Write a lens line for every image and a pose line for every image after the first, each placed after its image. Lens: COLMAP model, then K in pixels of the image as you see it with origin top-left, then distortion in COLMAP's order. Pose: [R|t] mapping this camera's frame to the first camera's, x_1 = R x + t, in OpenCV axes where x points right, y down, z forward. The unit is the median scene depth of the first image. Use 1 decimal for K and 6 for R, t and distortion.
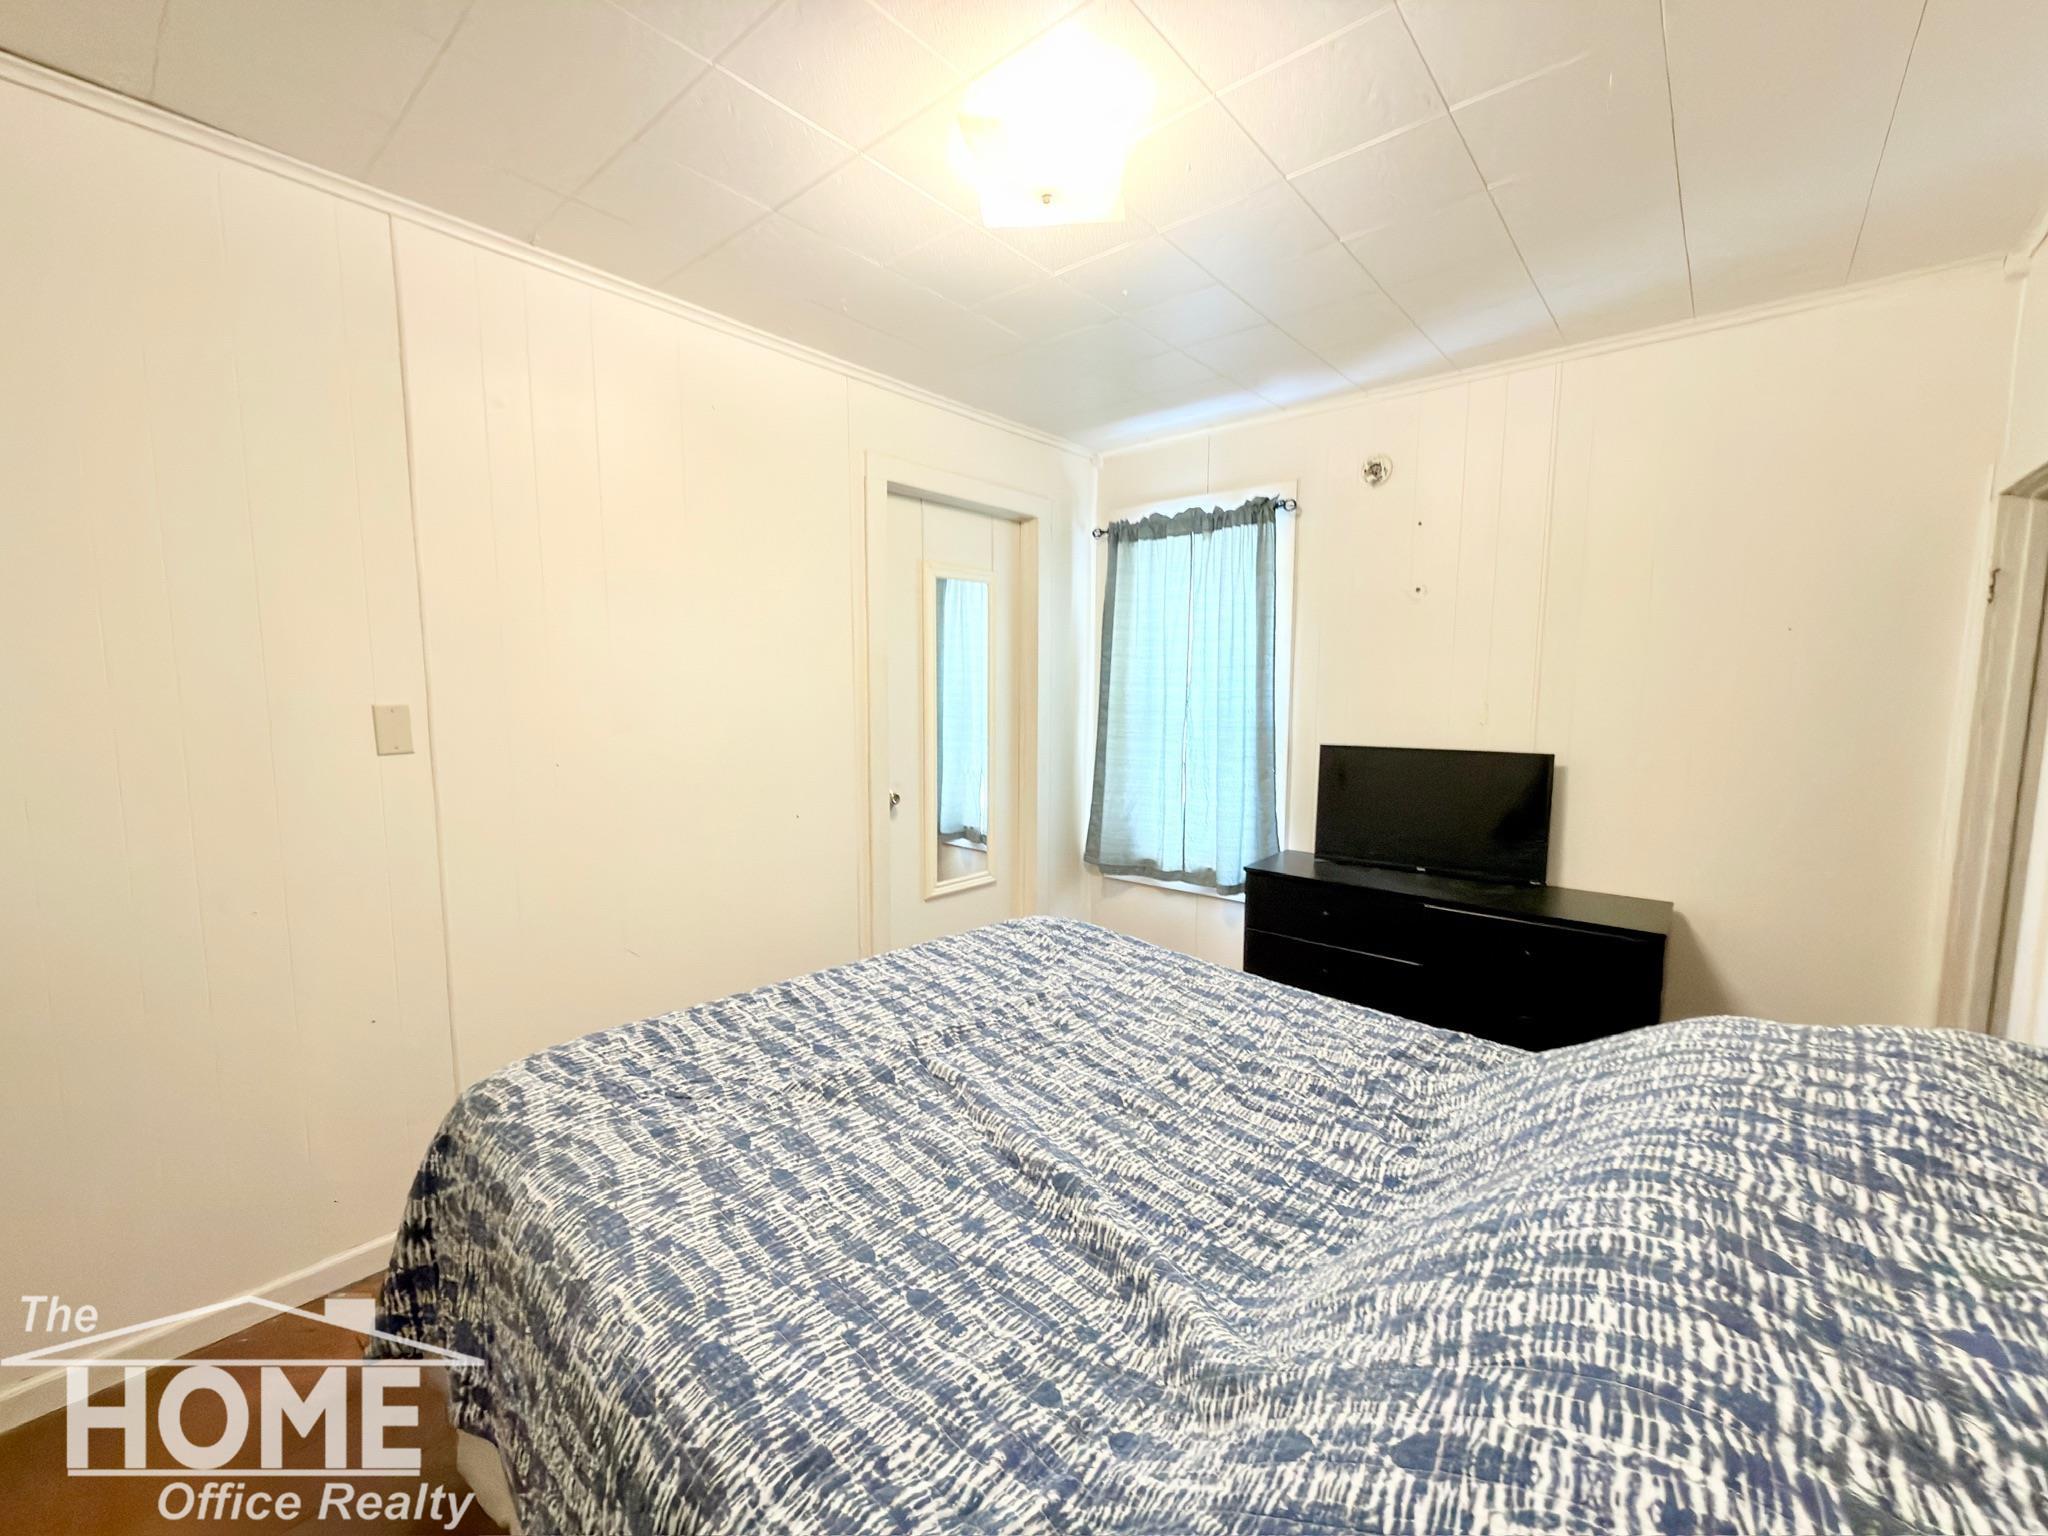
lens RADIAL K [[816.9, 0, 1018.9], [0, 816.9, 766.2], [0, 0, 1]] dist [-0.002336, 0.000279]
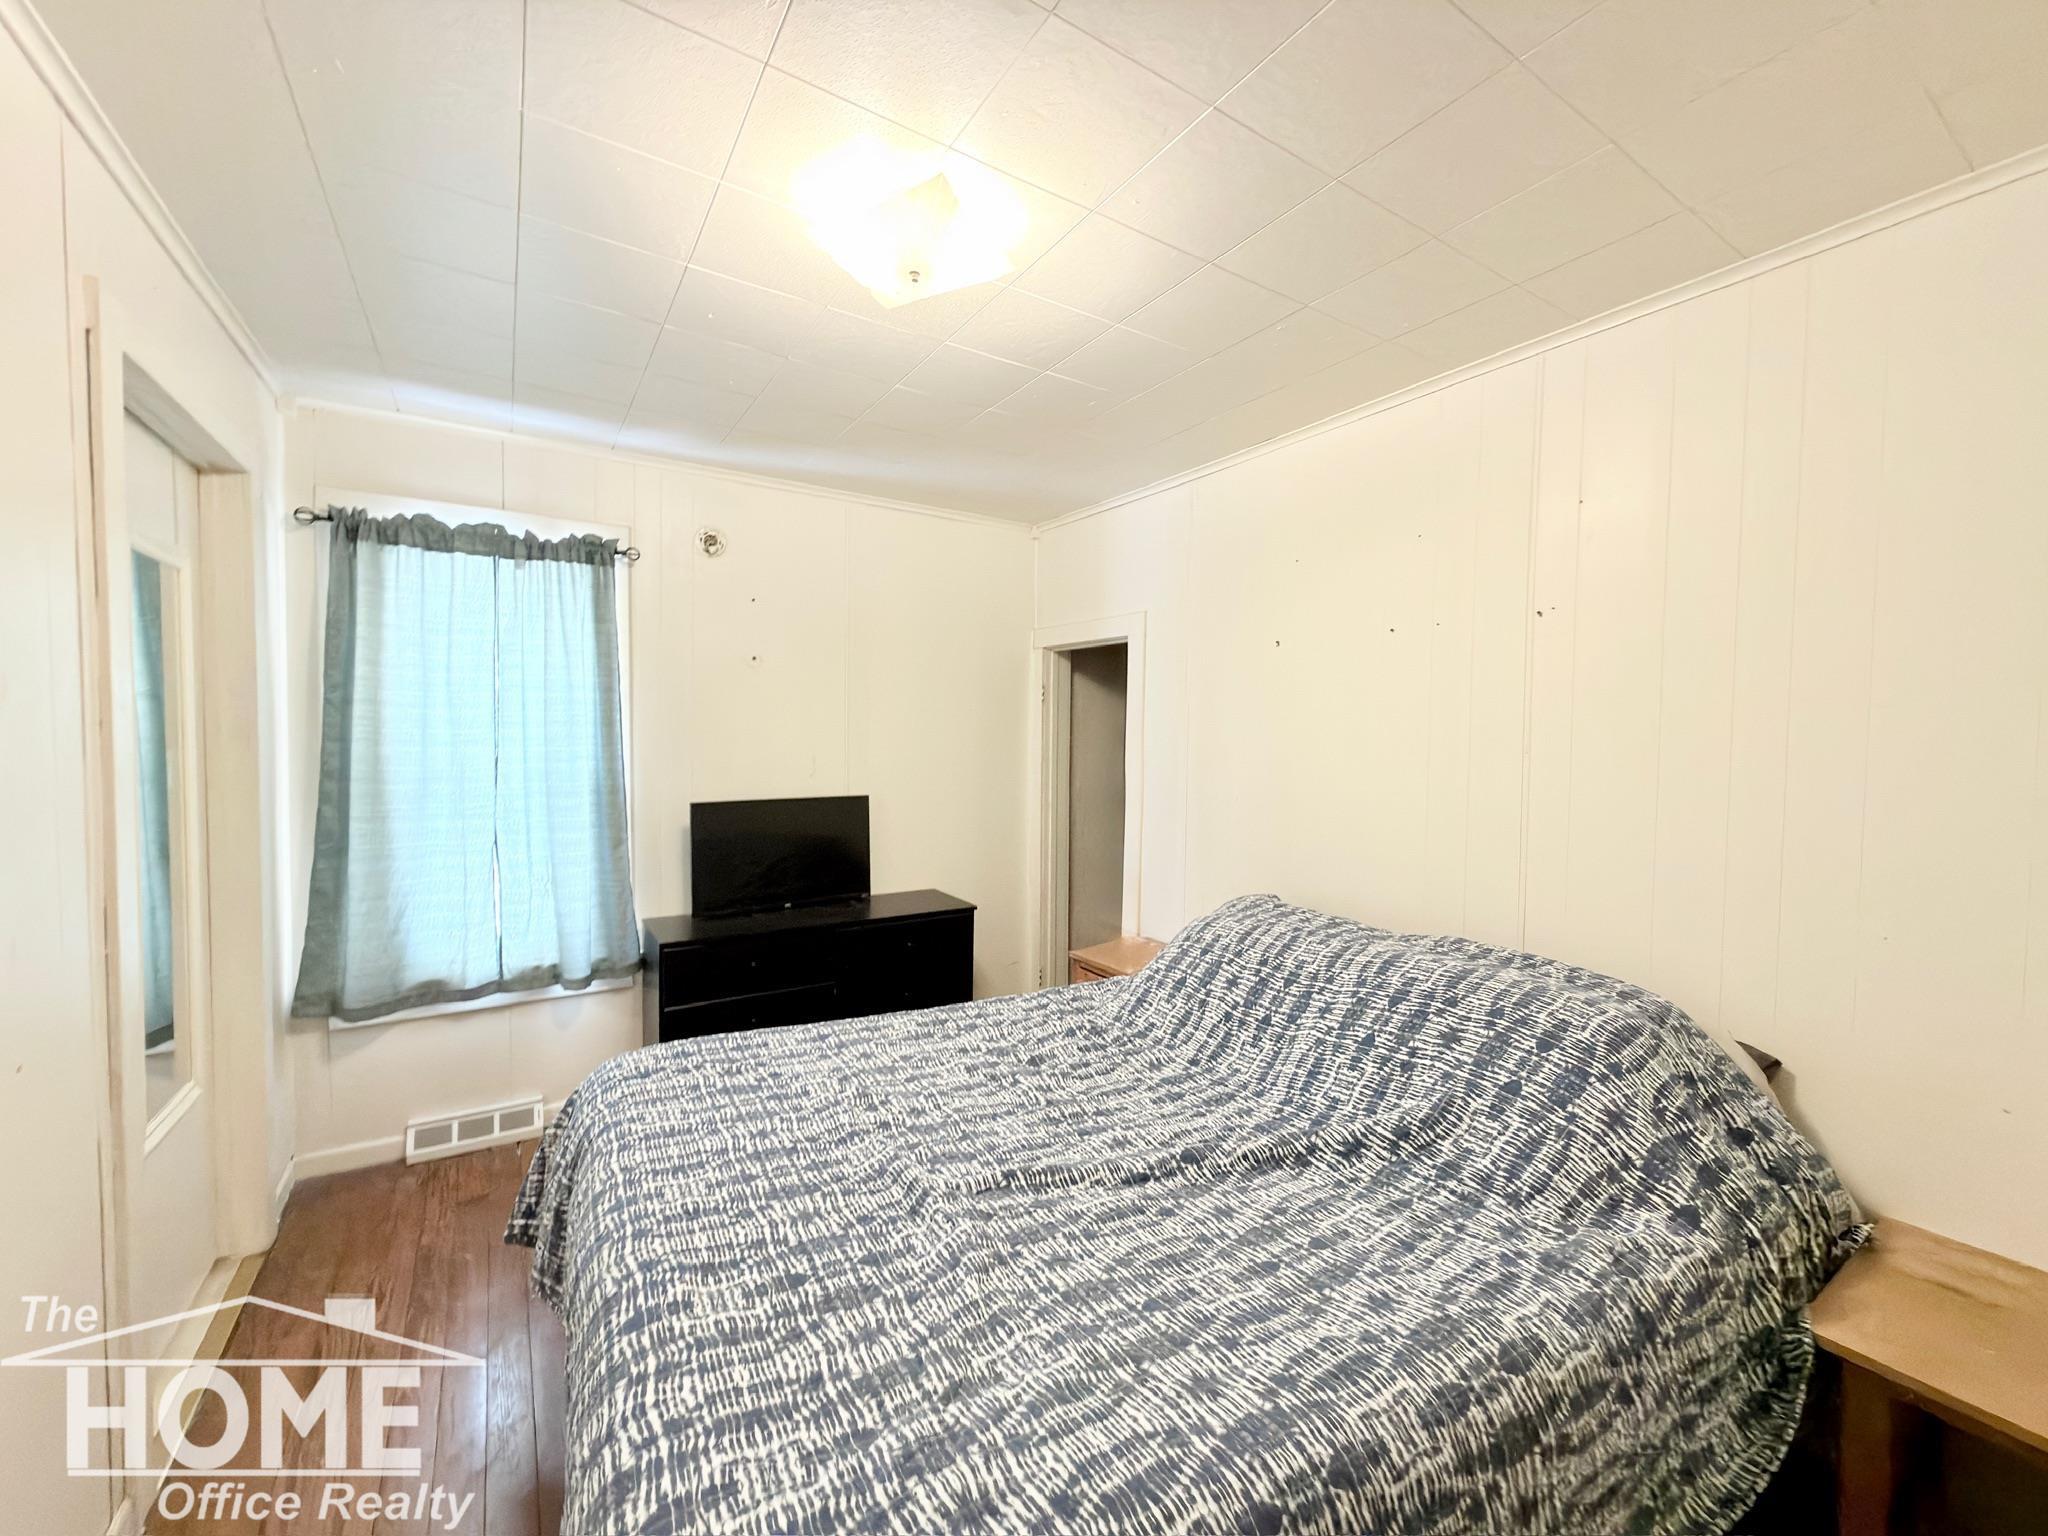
lens RADIAL K [[816.9, 0, 1022.6], [0, 816.9, 767.3], [0, 0, 1]] dist [-0.002336, 0.000279]
pose [[0.281235, -0.039431, 0.958828, -0.620340], [0.084642, 0.996281, 0.016144, -0.069221], [-0.955899, 0.076617, 0.283527, 0.432345]]
